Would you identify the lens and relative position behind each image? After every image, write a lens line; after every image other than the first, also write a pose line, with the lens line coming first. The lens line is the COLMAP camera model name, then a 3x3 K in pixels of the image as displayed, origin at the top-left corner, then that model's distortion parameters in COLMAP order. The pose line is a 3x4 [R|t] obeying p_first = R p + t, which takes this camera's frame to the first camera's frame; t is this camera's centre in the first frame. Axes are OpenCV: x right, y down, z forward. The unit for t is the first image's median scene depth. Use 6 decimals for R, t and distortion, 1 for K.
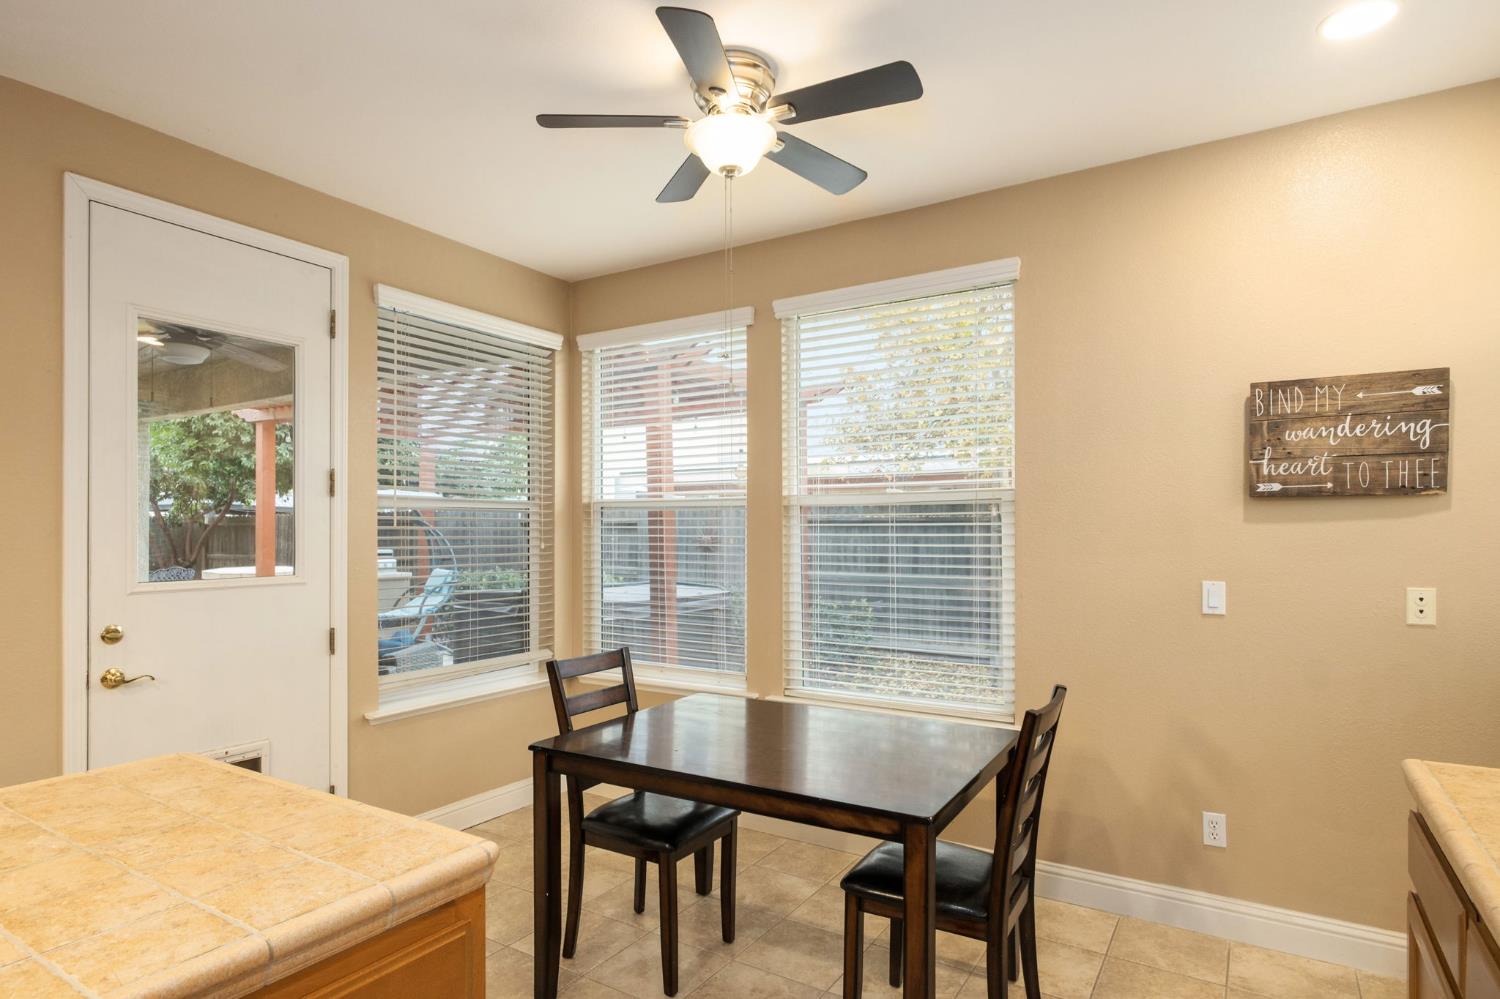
lens RADIAL K [[778.3, 0, 757.0], [0, 778.3, 534.7], [0, 0, 1]] dist [-0.003193, -0.000163]
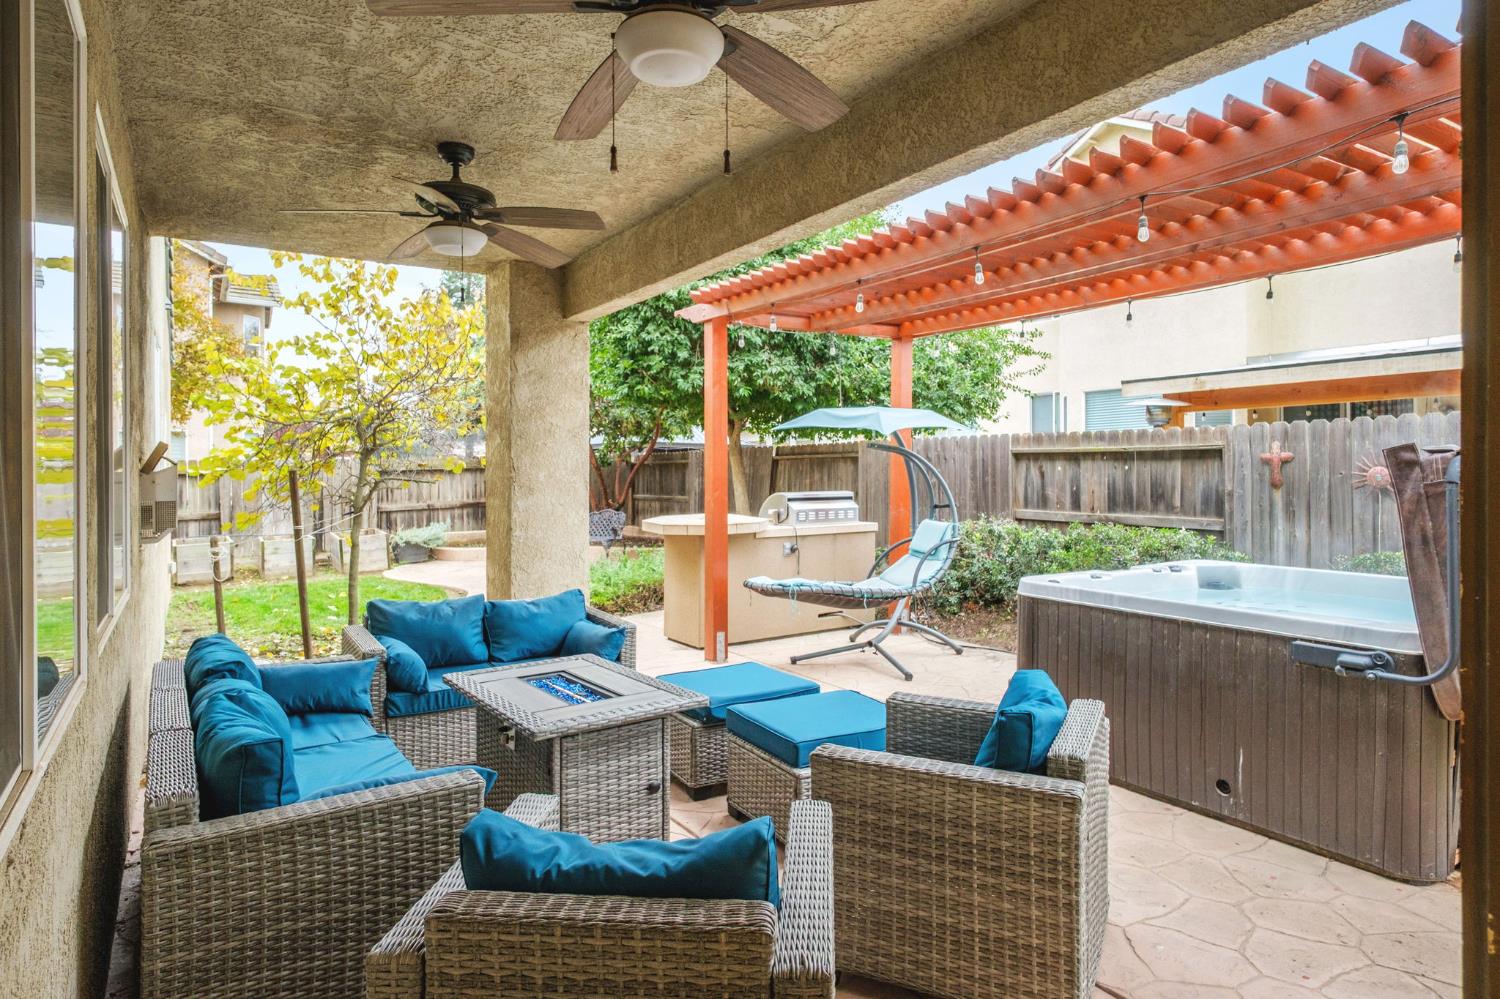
lens RADIAL K [[819.7, 0, 753.5], [0, 819.7, 483.5], [0, 0, 1]] dist [-0.002020, -0.000532]
pose [[0.899617, -0.001714, -0.436676, -0.217224], [0.007318, 0.999911, 0.011151, 0.001485], [0.436618, -0.013227, 0.899550, 0.260858]]
